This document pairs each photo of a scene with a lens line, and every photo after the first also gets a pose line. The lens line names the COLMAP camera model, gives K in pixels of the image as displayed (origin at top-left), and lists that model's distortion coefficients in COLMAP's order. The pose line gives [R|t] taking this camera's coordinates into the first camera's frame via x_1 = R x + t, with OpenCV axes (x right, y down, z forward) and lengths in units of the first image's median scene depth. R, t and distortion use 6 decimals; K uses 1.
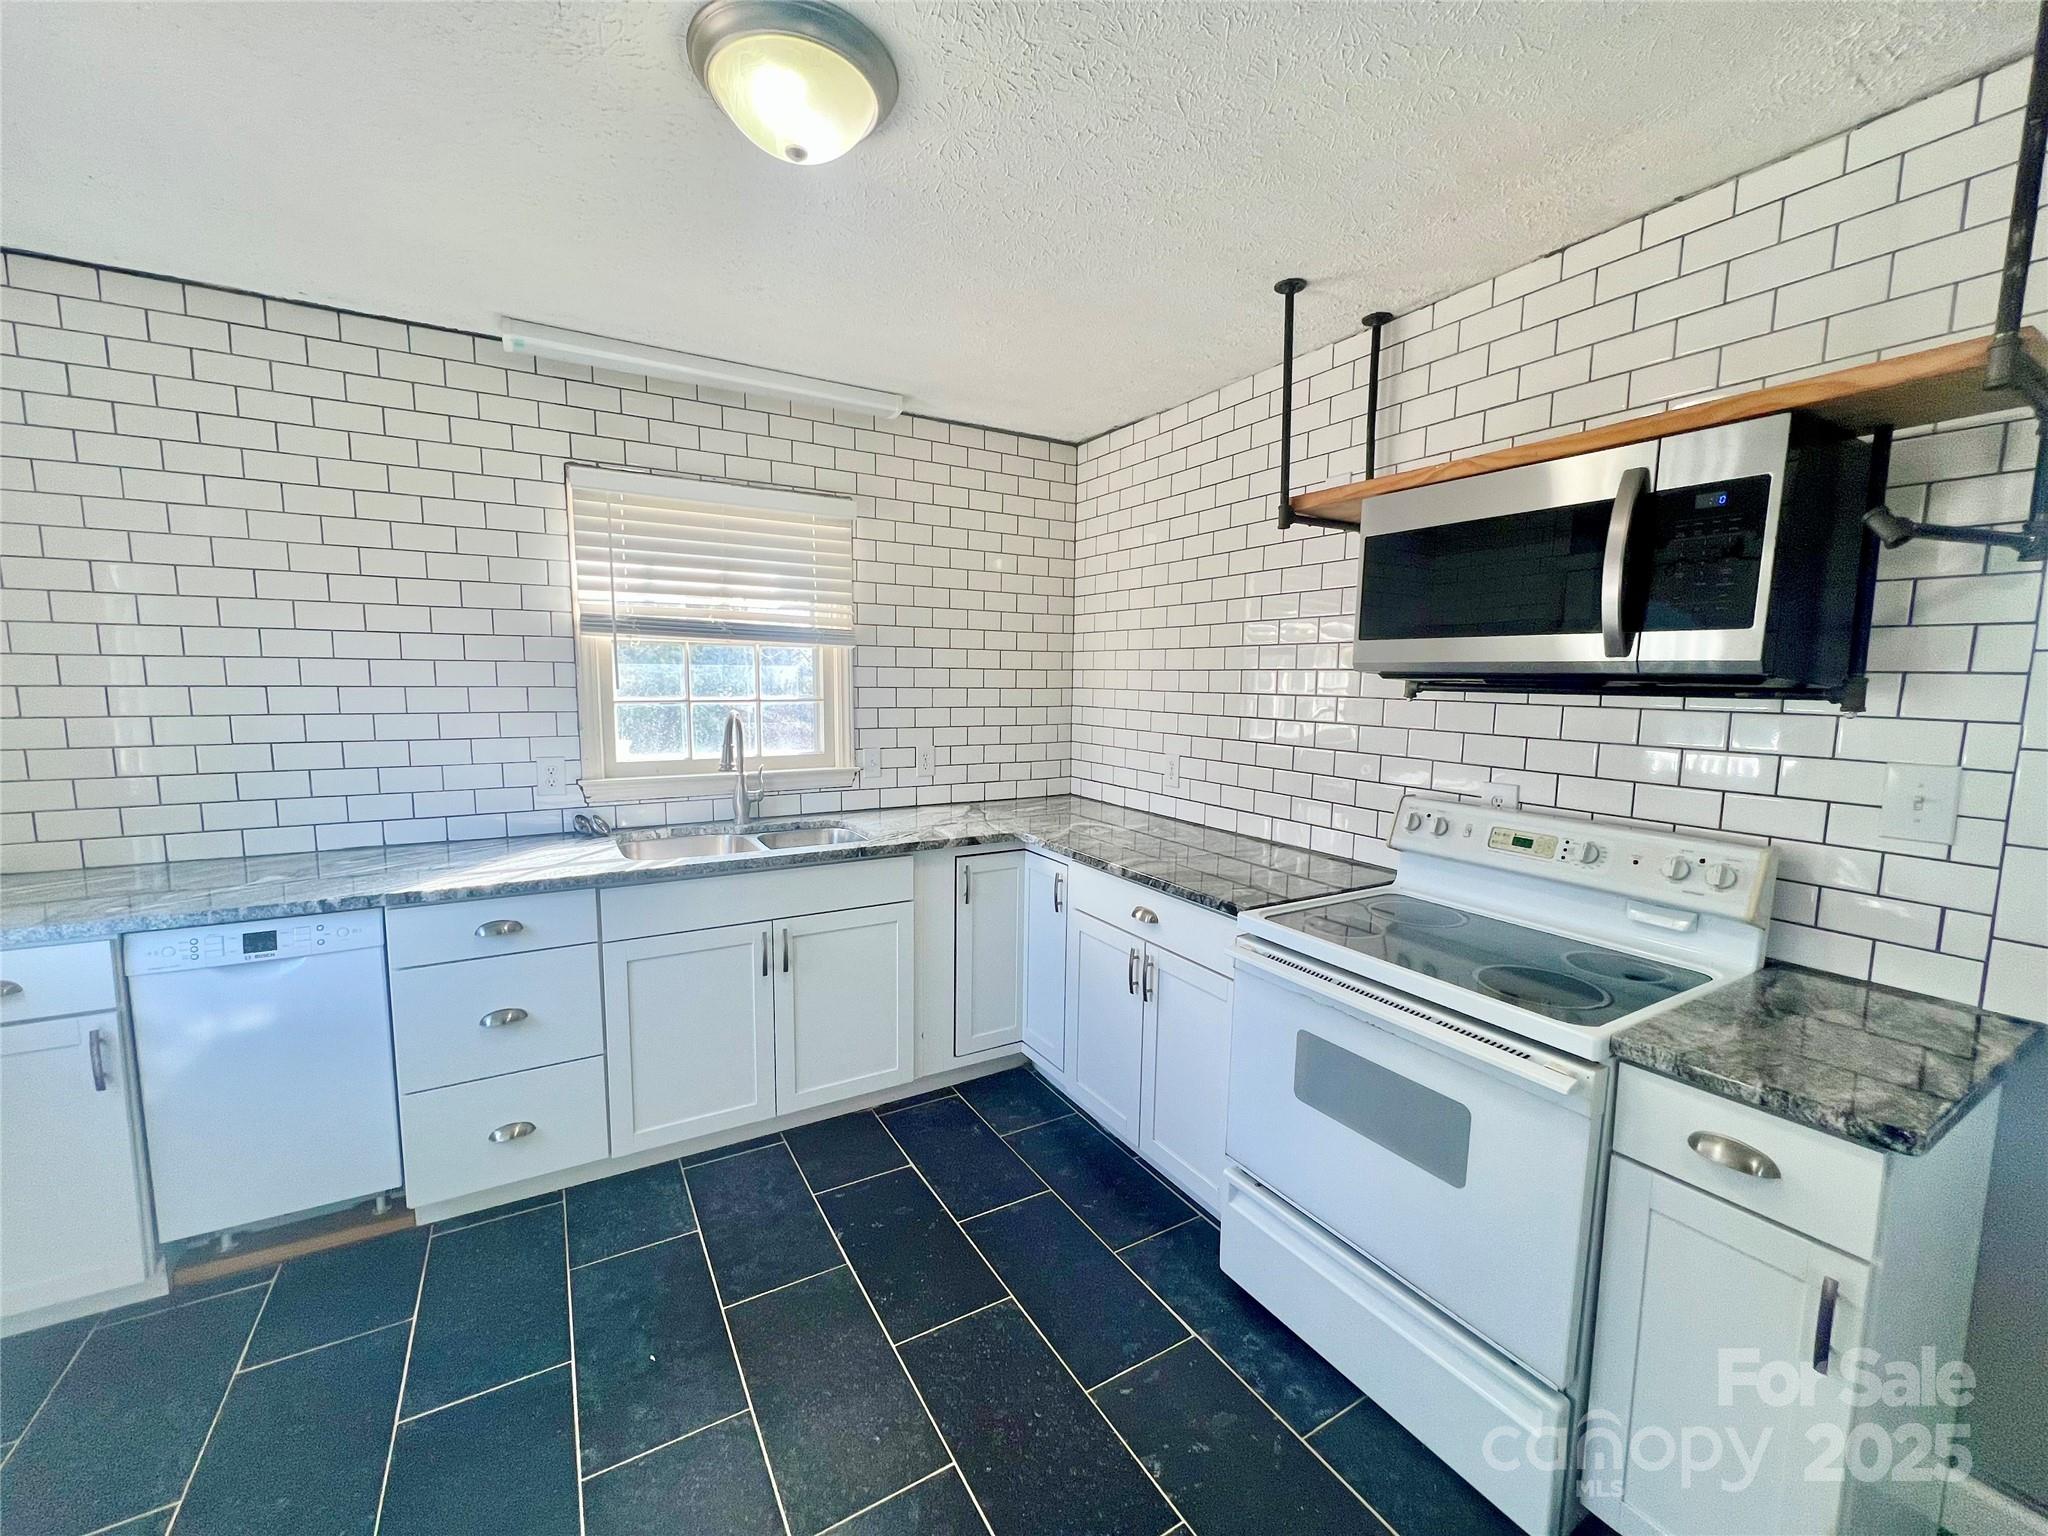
lens RADIAL K [[815.6, 0, 1021.3], [0, 815.6, 764.1], [0, 0, 1]] dist [-0.000637, -0.000170]
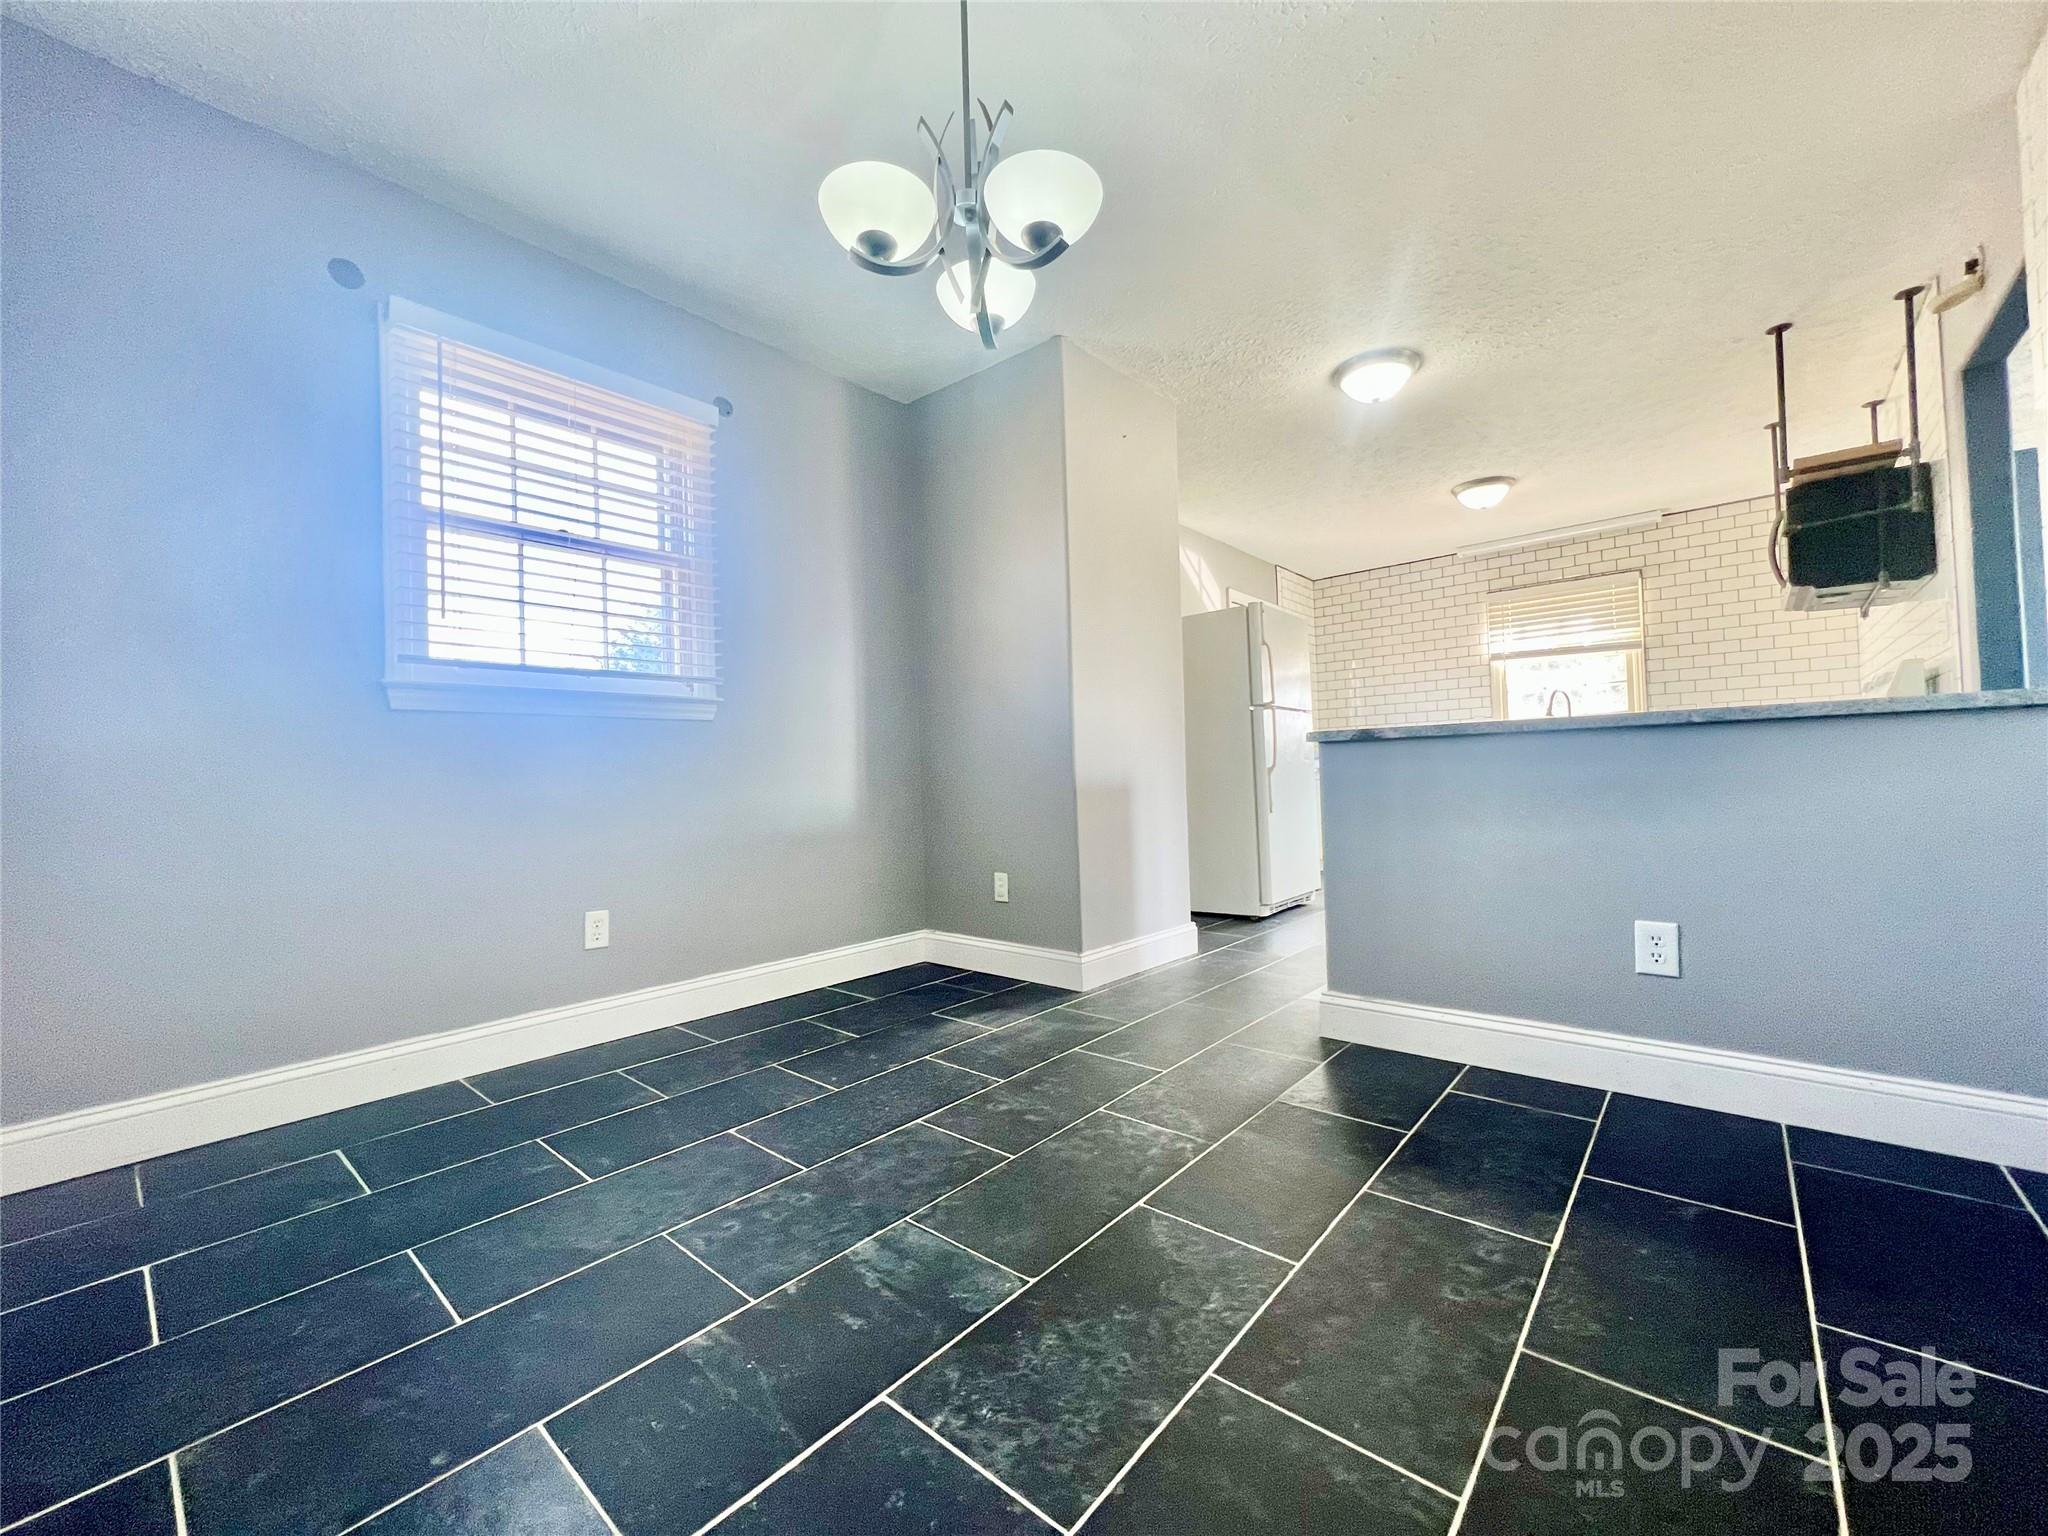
lens RADIAL K [[815.6, 0, 1023.5], [0, 815.6, 768.4], [0, 0, 1]] dist [-0.000637, -0.000170]
pose [[0.315770, -0.048979, -0.947571, 1.223299], [-0.087426, 0.992917, -0.080457, 0.442796], [0.944799, 0.108248, 0.309252, -0.947781]]
